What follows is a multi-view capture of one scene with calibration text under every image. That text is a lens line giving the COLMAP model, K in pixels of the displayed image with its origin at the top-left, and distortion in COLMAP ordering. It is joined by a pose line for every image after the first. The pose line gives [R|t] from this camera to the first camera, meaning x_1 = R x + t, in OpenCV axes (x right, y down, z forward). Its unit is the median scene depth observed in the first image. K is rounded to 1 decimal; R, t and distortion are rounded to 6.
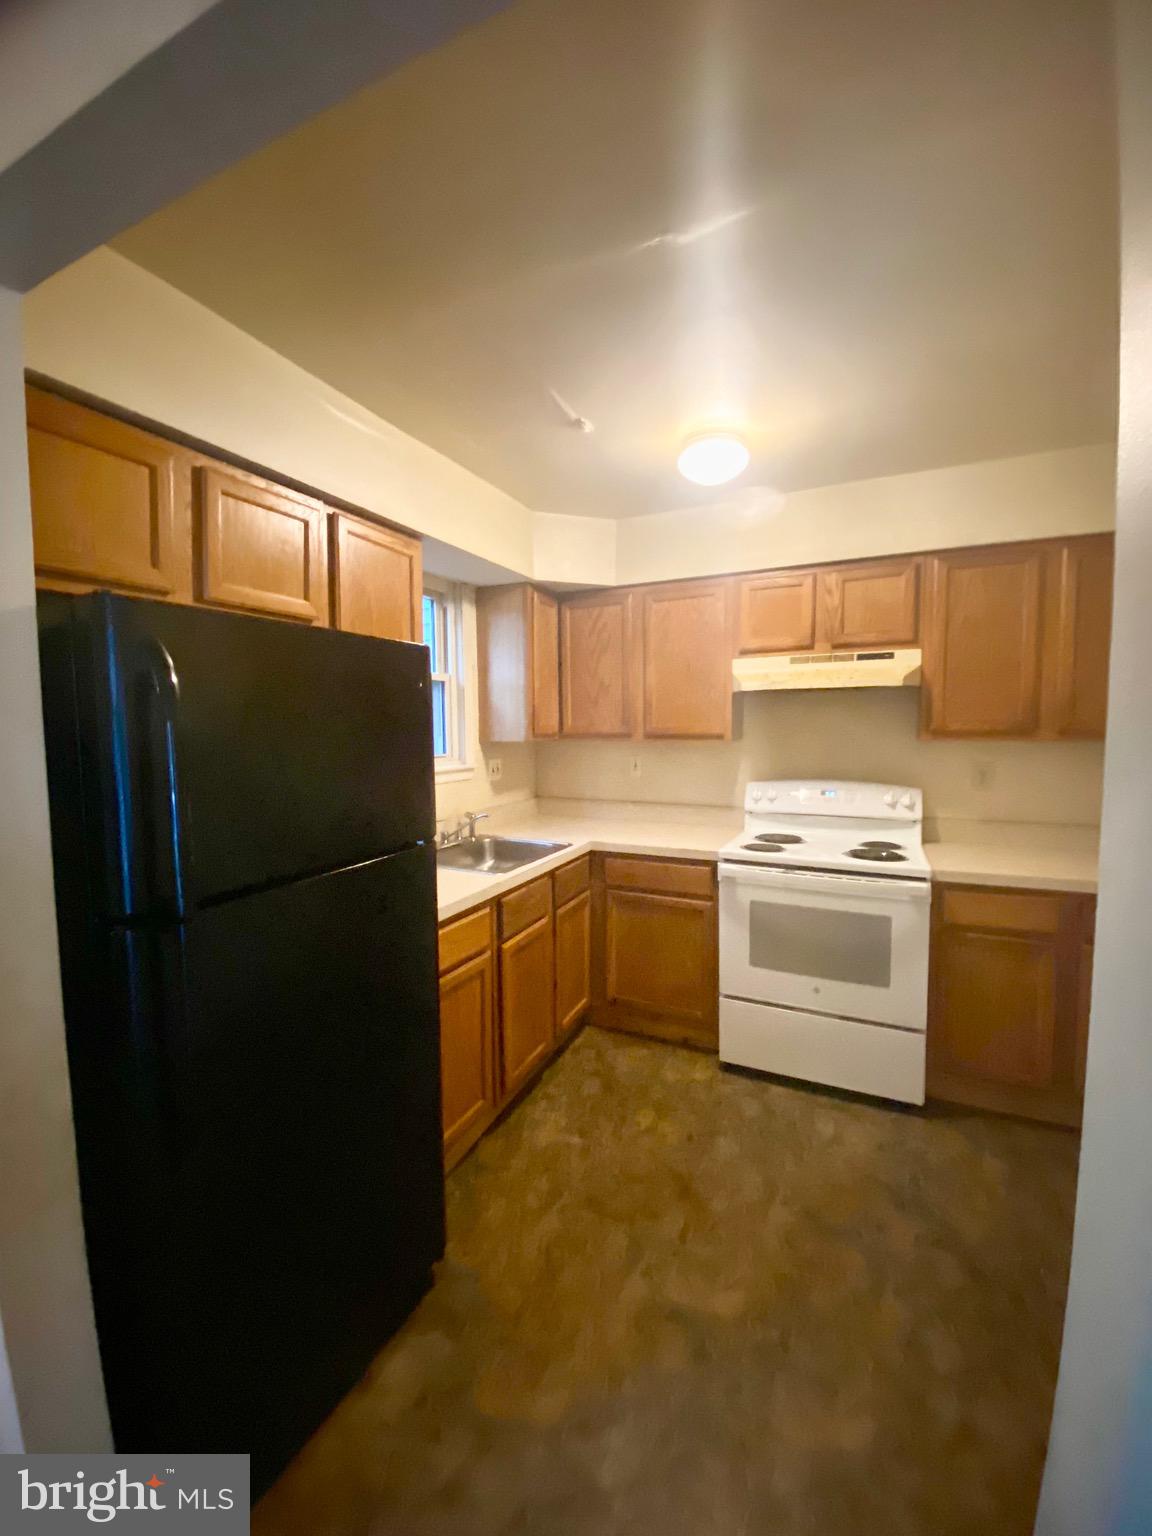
lens RADIAL K [[633.5, 0, 572.6], [0, 633.5, 767.4], [0, 0, 1]] dist [0.015303, -0.020806]
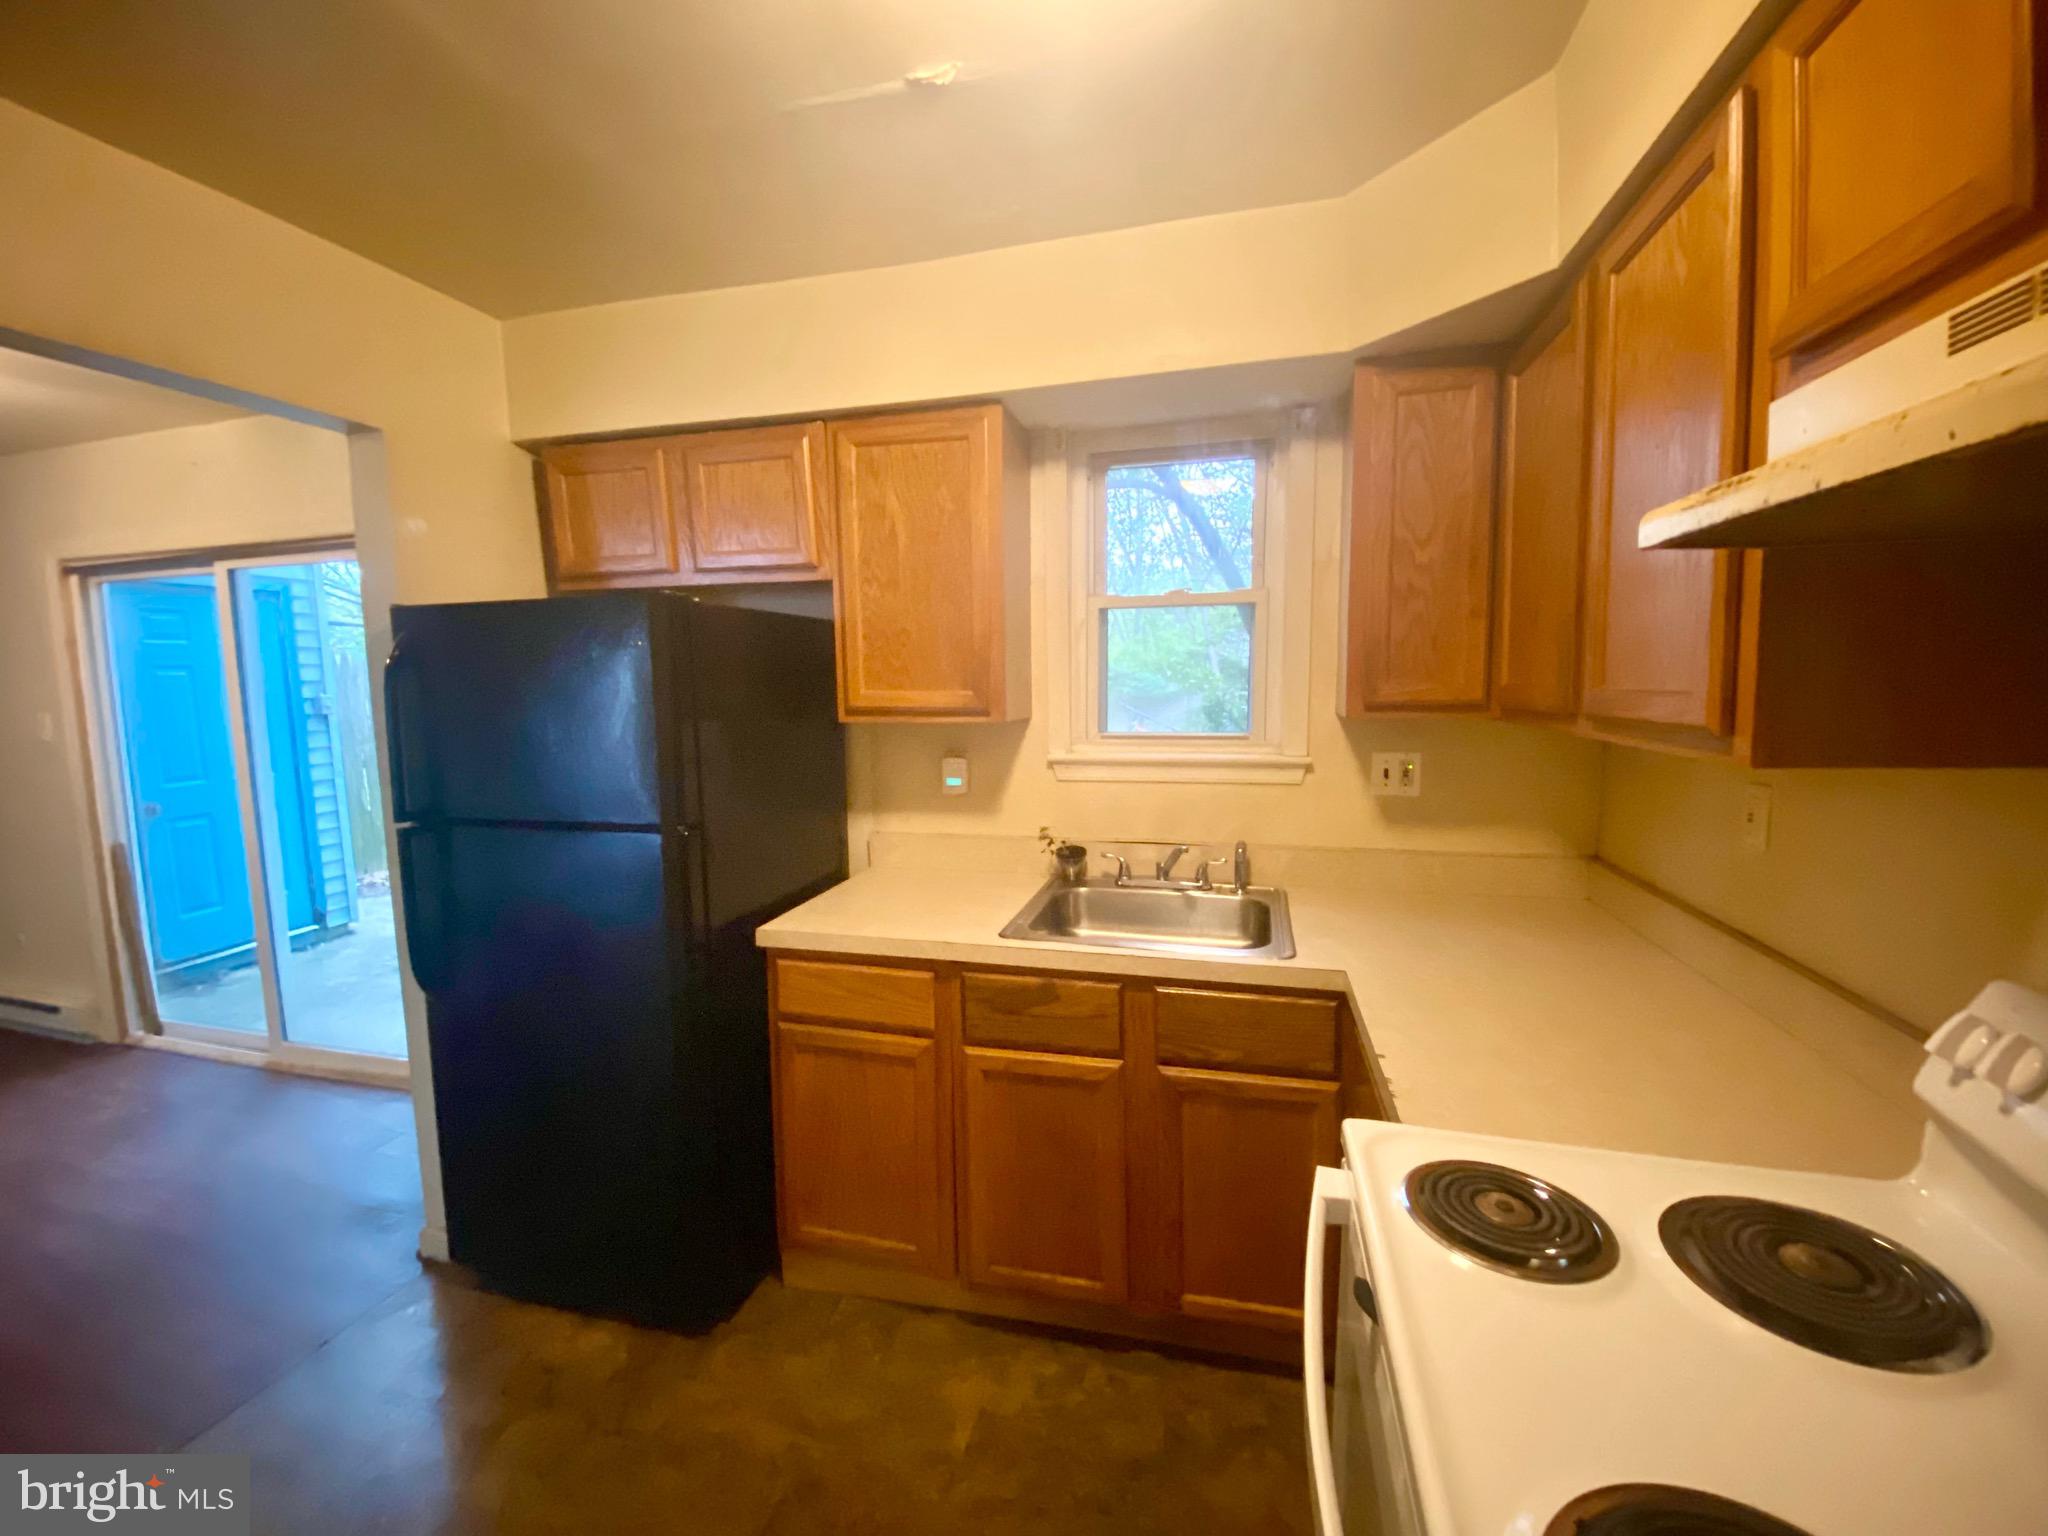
lens RADIAL K [[844.6, 0, 1017.7], [0, 844.6, 770.0], [0, 0, 1]] dist [0.015303, -0.020806]
pose [[0.174491, 0.110676, -0.978419, 0.571838], [-0.055312, 0.993196, 0.102483, -0.062191], [0.983104, 0.036236, 0.179425, 0.758981]]
